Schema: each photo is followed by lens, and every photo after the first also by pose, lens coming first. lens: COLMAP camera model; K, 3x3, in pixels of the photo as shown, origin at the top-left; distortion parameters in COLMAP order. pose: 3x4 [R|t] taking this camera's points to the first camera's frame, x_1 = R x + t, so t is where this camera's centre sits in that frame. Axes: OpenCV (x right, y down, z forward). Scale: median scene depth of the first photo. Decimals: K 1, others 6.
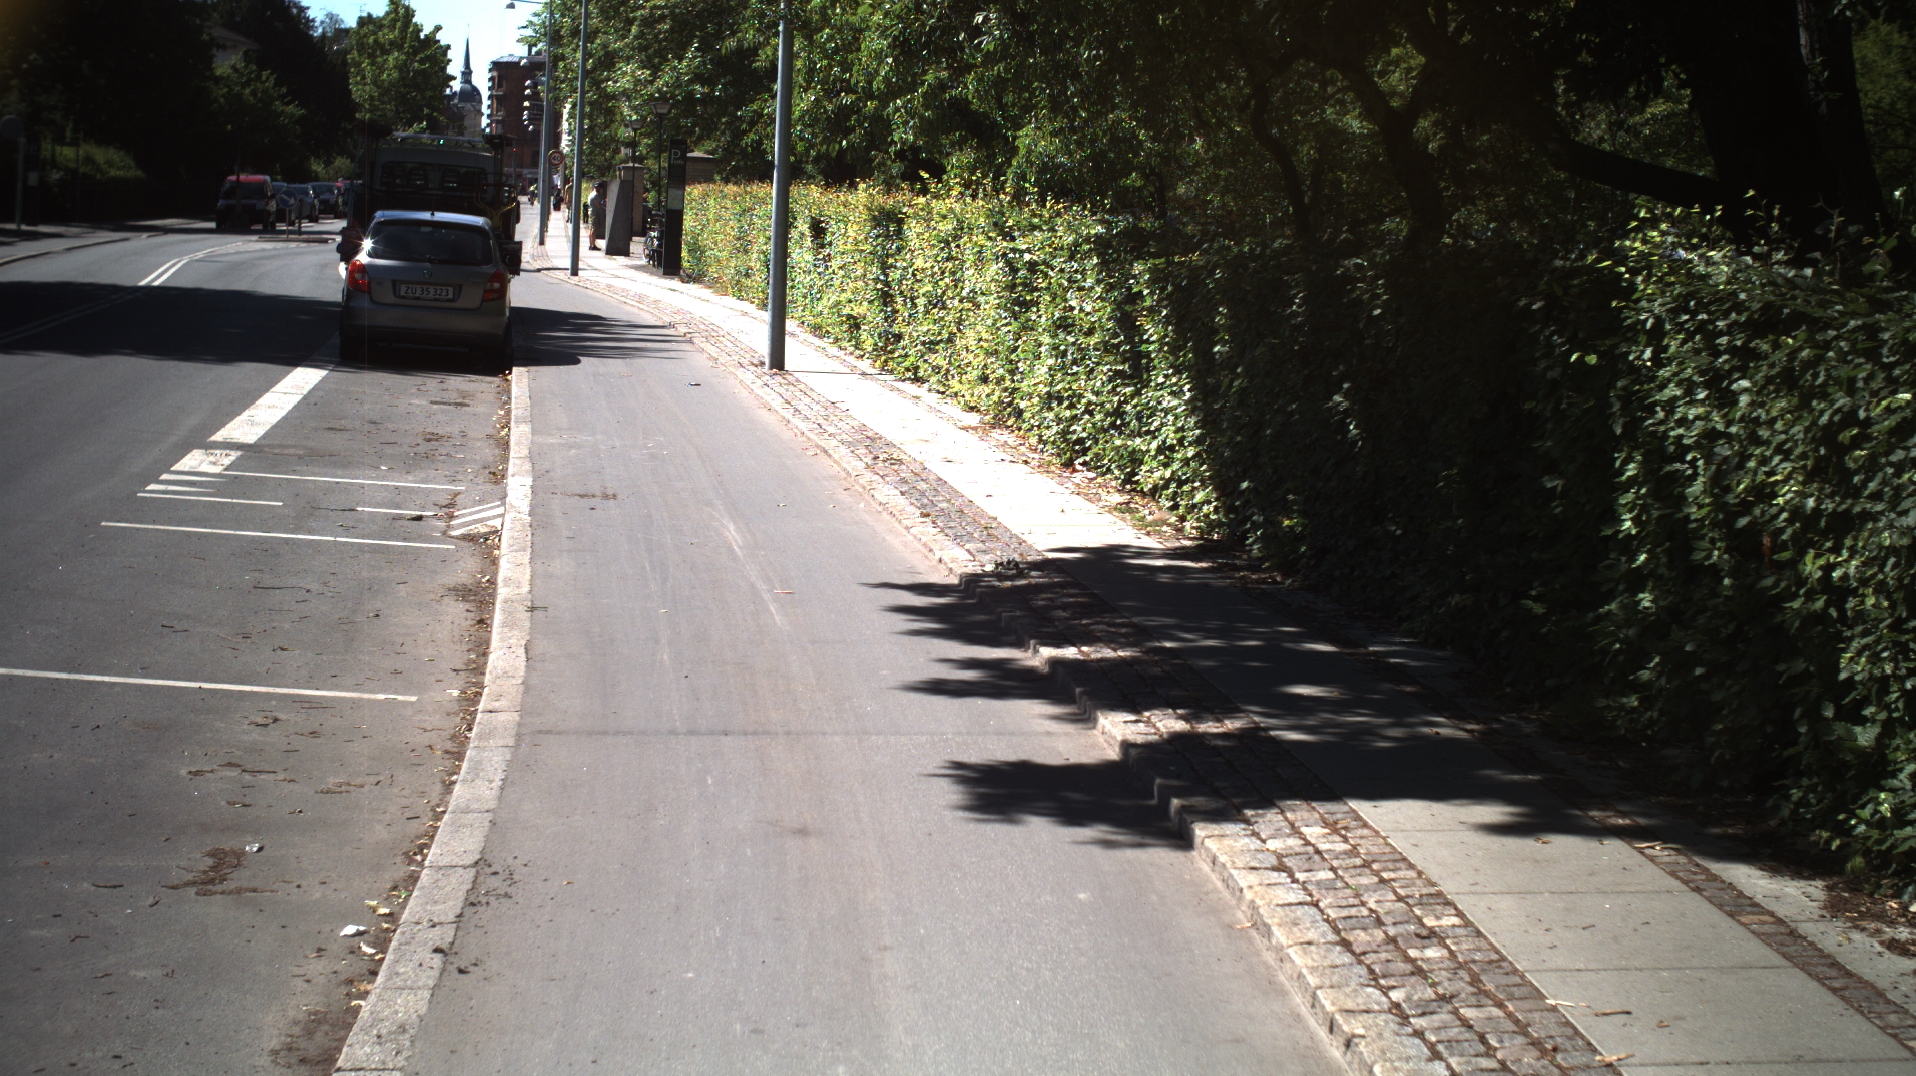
lens RADIAL K [[3490.0, 0, 958.3], [0, 3490.0, 539.0], [0, 0, 1]] dist [-0.305145, 0.000000]
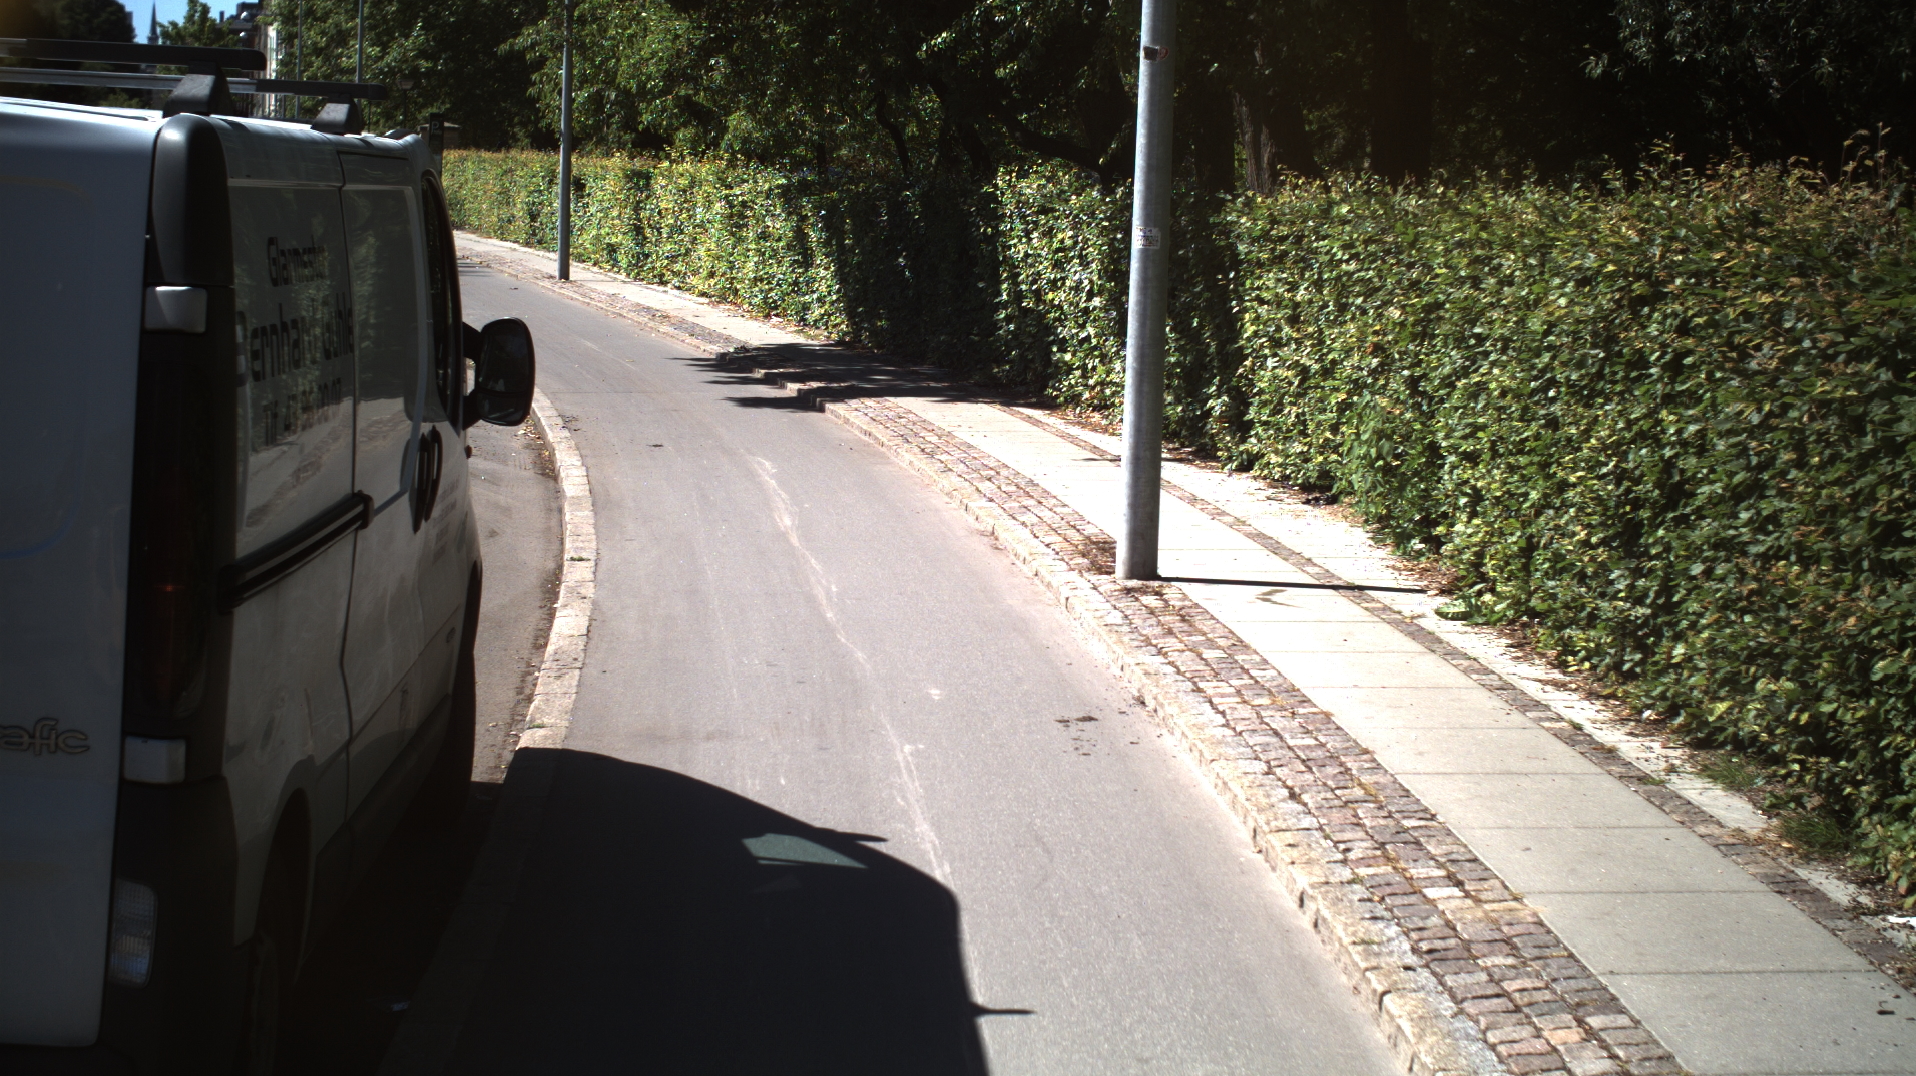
lens RADIAL K [[3490.0, 0, 954.7], [0, 3490.0, 532.4], [0, 0, 1]] dist [-0.305145, 0.000000]
pose [[0.995824, -0.015806, 0.089919, -0.030443], [0.014830, 0.999824, 0.011509, 0.062165], [-0.090085, -0.010127, 0.995883, -0.676876]]
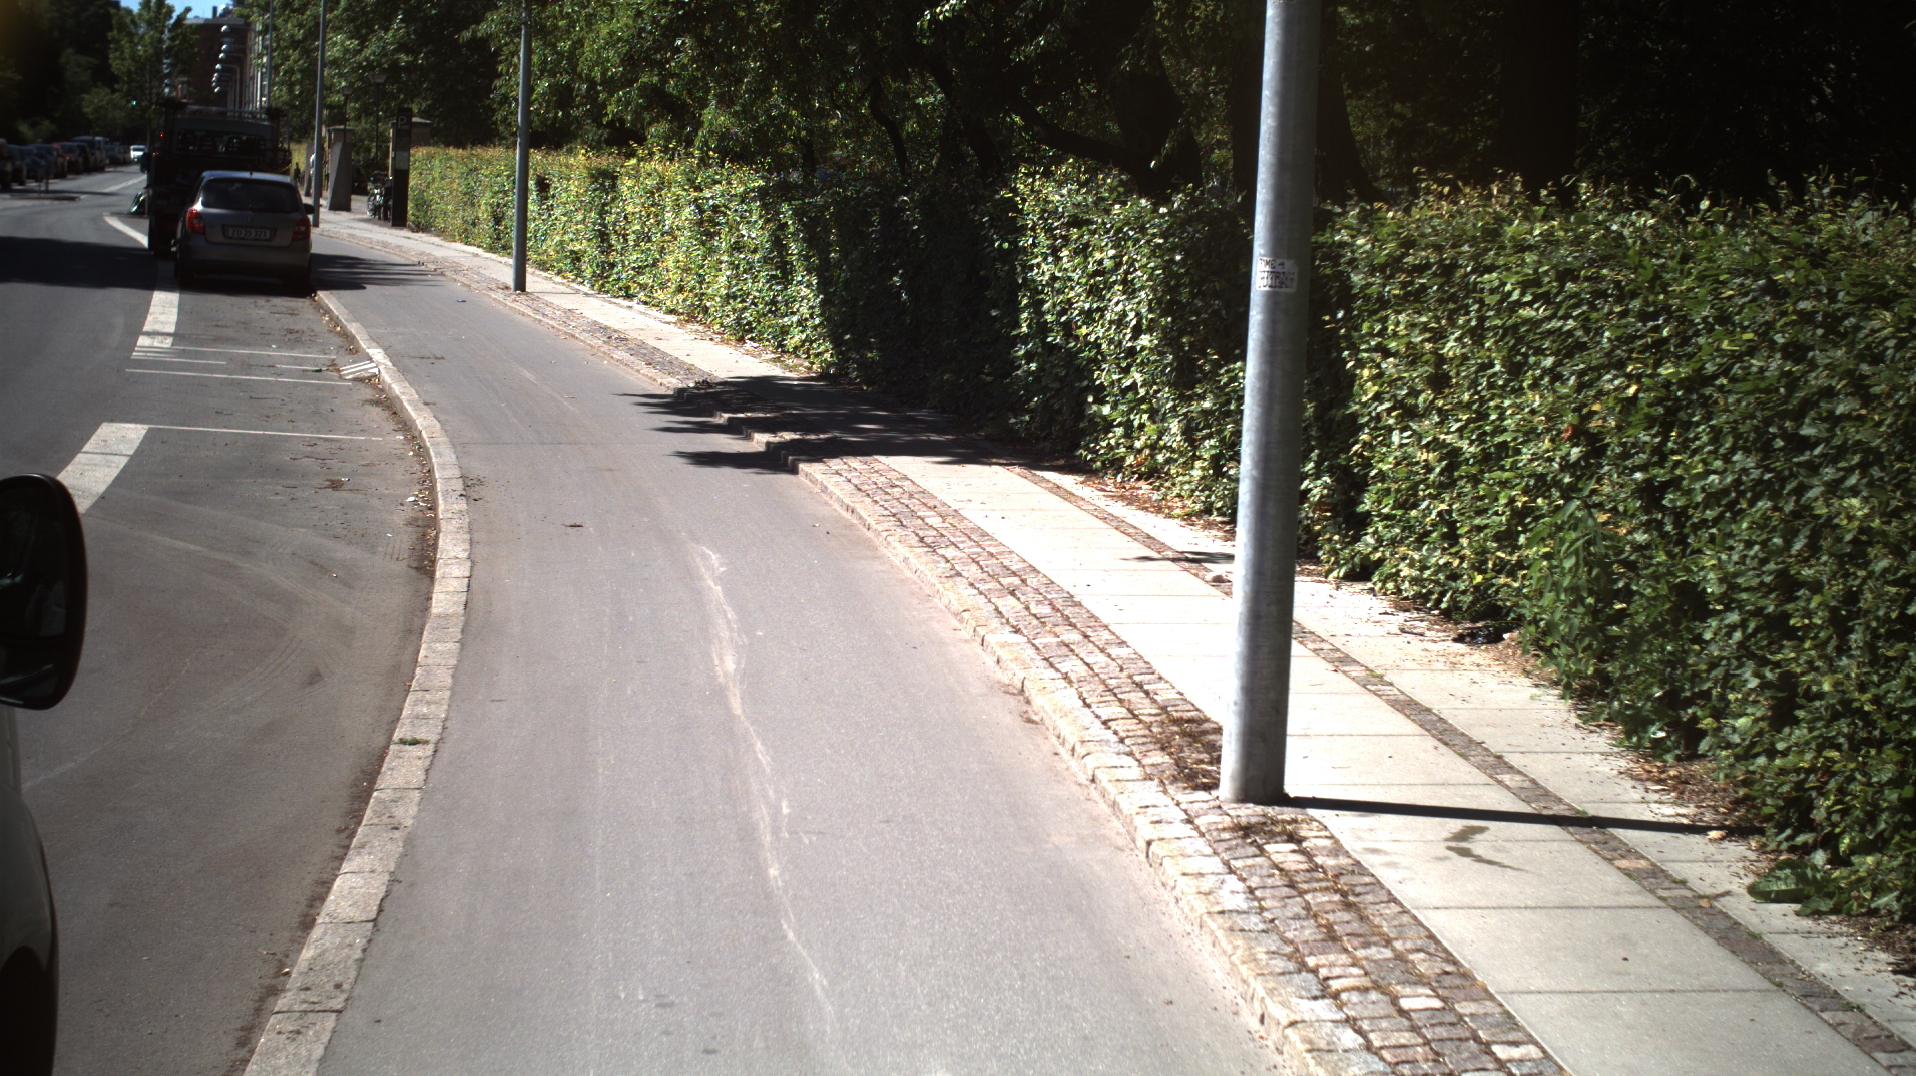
lens RADIAL K [[3490.0, 0, 960.3], [0, 3490.0, 542.4], [0, 0, 1]] dist [-0.305145, 0.000000]
pose [[0.995656, -0.006960, 0.092849, -0.012545], [0.005746, 0.999895, 0.013327, 0.042089], [-0.092932, -0.012735, 0.995591, -0.451539]]
